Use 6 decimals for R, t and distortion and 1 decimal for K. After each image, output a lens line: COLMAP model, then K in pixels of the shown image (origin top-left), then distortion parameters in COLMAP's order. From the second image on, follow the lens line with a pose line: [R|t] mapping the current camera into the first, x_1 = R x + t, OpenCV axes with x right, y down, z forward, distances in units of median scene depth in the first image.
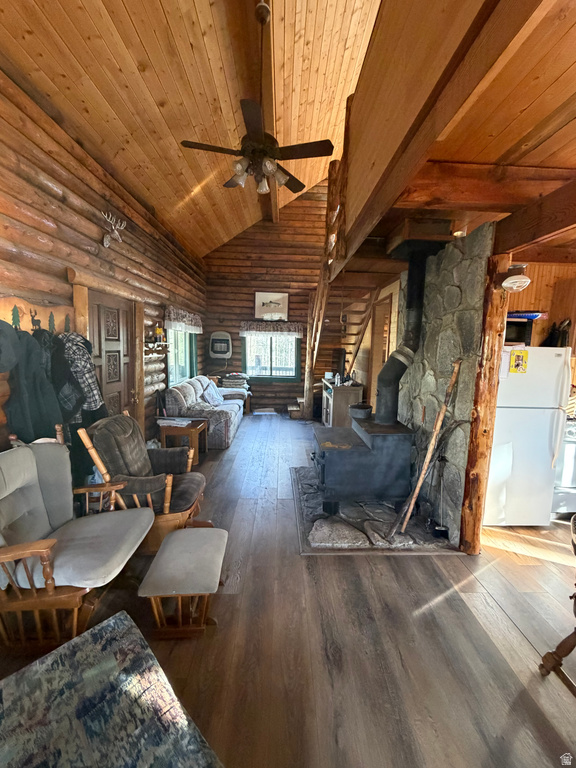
lens RADIAL K [[306.2, 0, 289.5], [0, 306.2, 387.4], [0, 0, 1]] dist [0.001185, -0.000341]
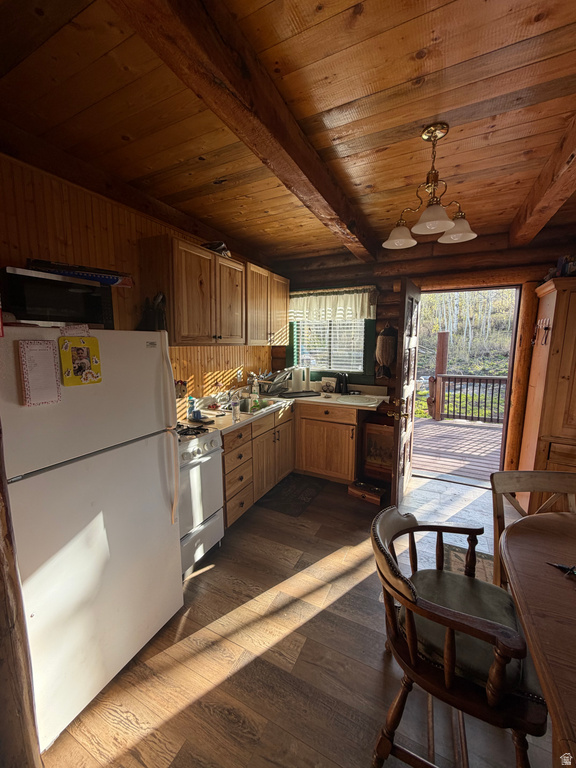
lens RADIAL K [[306.2, 0, 287.3], [0, 306.2, 379.2], [0, 0, 1]] dist [0.001185, -0.000341]
pose [[0.473427, -0.134303, 0.870534, 0.476308], [0.119772, 0.988944, 0.087434, -0.058720], [-0.872652, 0.062872, 0.484278, 0.486432]]
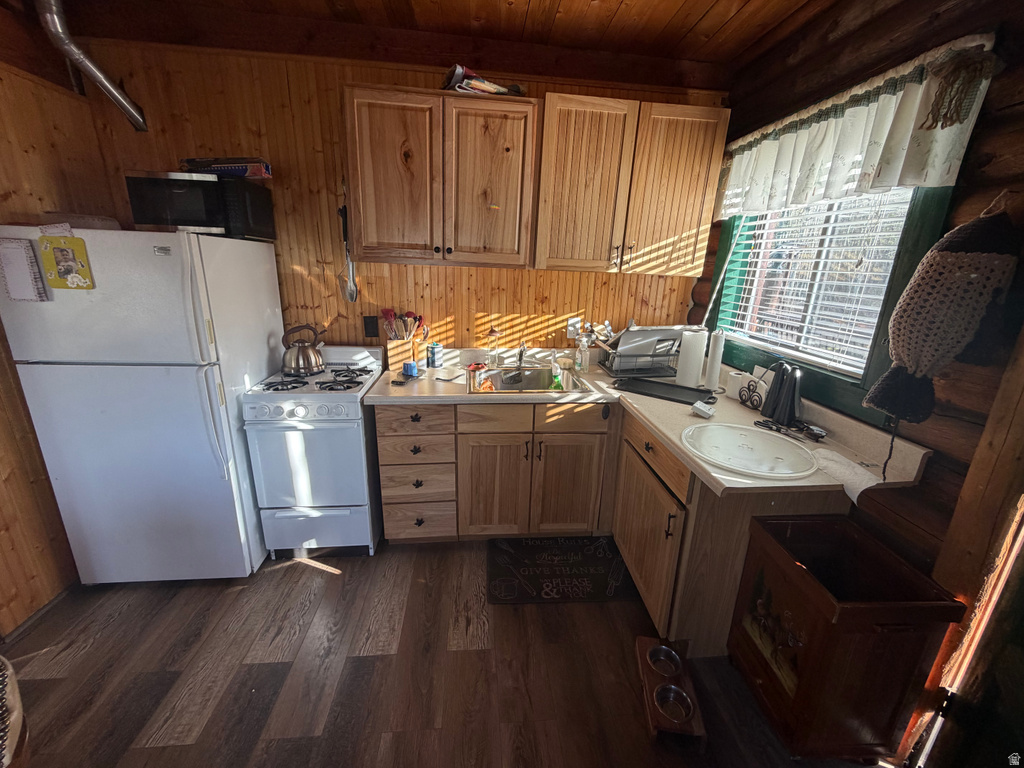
lens RADIAL K [[408.3, 0, 508.1], [0, 408.3, 386.9], [0, 0, 1]] dist [0.001185, -0.000341]
pose [[0.997400, -0.009952, 0.071378, 1.335511], [-0.002300, 0.985521, 0.169538, -0.008350], [-0.072032, -0.169261, 0.982935, 0.328499]]
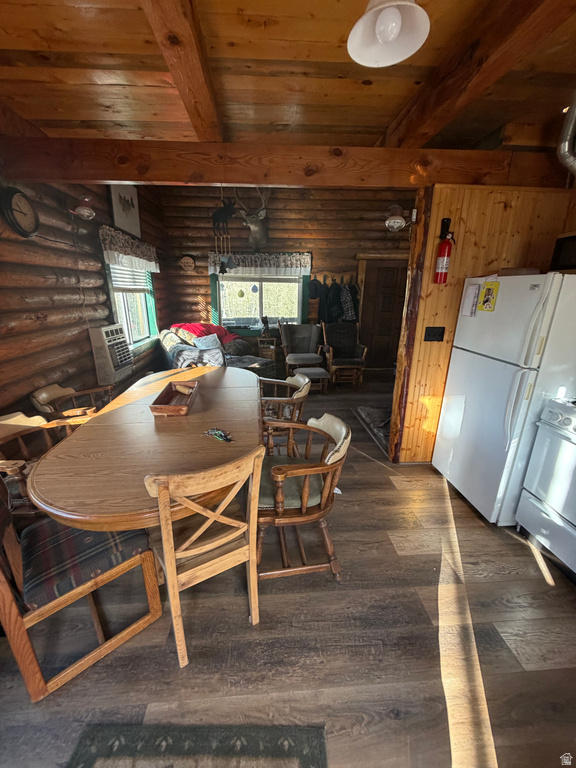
lens RADIAL K [[306.2, 0, 287.1], [0, 306.2, 383.2], [0, 0, 1]] dist [0.001185, -0.000341]
pose [[0.049831, 0.268148, -0.962088, 1.540327], [-0.134353, 0.956329, 0.259584, -0.004755], [0.989680, 0.116324, 0.083682, 0.431688]]
